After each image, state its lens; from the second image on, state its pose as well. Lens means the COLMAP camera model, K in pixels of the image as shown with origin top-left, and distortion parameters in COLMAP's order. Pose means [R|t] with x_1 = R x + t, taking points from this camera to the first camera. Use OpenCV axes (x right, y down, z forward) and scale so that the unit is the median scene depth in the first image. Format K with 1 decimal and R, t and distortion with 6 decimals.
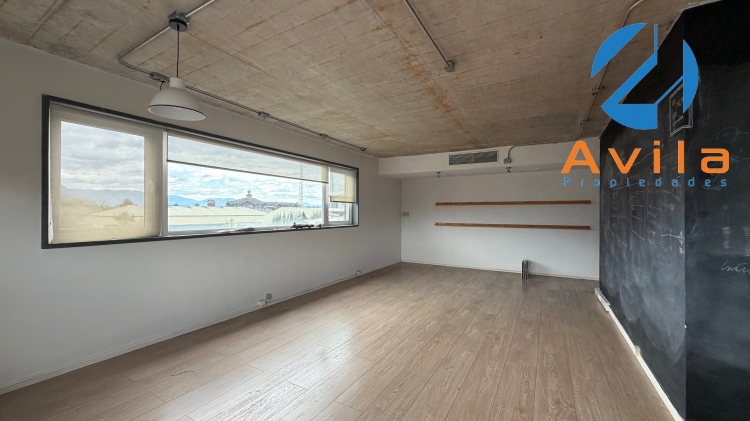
lens RADIAL K [[297.2, 0, 374.0], [0, 297.2, 212.3], [0, 0, 1]] dist [0.000208, -0.000018]
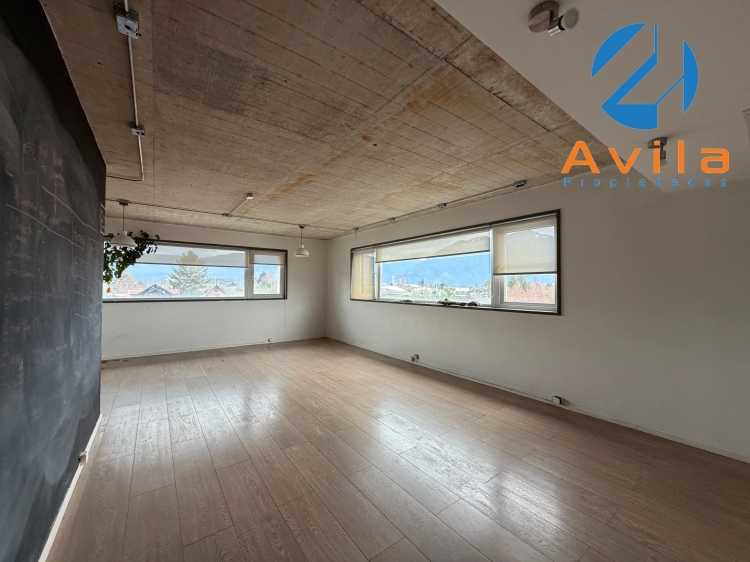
lens RADIAL K [[297.2, 0, 374.0], [0, 297.2, 282.7], [0, 0, 1]] dist [-0.000442, 0.000148]
pose [[-0.394337, -0.019859, -0.918751, 0.911889], [-0.007125, 0.999802, -0.018553, -0.000352], [0.918938, -0.000770, -0.394400, 1.409430]]
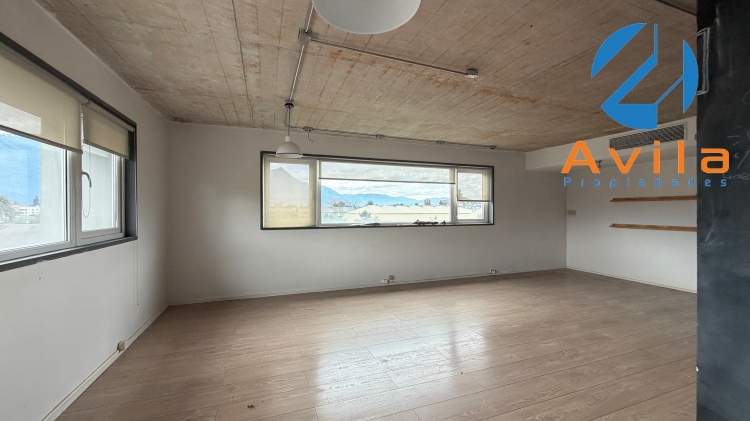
lens RADIAL K [[297.2, 0, 374.0], [0, 297.2, 212.3], [0, 0, 1]] dist [0.000208, -0.000018]
pose [[0.774192, 0.002096, -0.632947, 0.413571], [0.001986, 0.999982, 0.005741, -0.002118], [0.632948, -0.005701, 0.774174, -0.026943]]
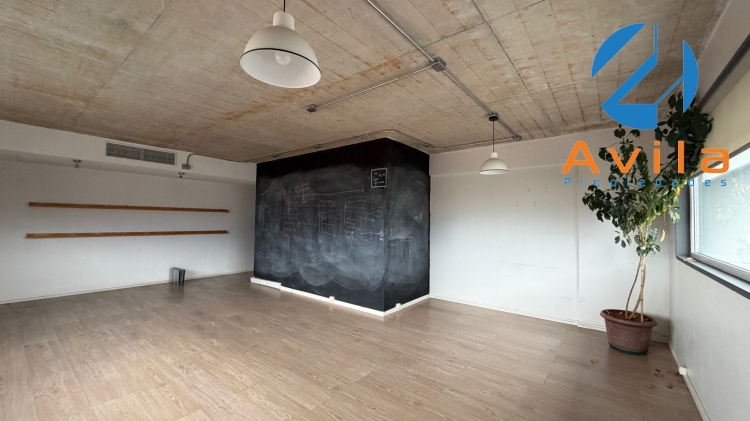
lens RADIAL K [[297.2, 0, 374.0], [0, 297.2, 212.3], [0, 0, 1]] dist [0.000208, -0.000018]
pose [[0.138764, 0.026241, 0.989978, -0.600903], [-0.014534, 0.999595, -0.024459, -0.011366], [-0.990219, -0.010994, 0.139089, 0.348948]]
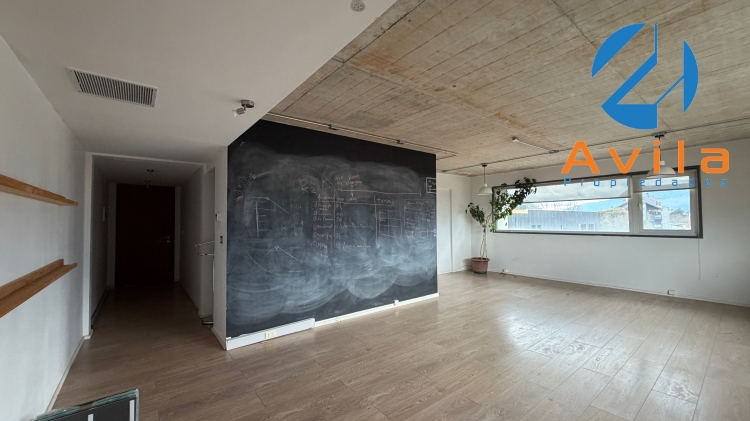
lens RADIAL K [[297.2, 0, 374.0], [0, 297.2, 212.3], [0, 0, 1]] dist [0.000208, -0.000018]
pose [[-0.931904, 0.015384, 0.362377, 0.254604], [0.005107, 0.999558, -0.029301, -0.006515], [-0.362668, -0.025456, -0.931571, 1.843094]]
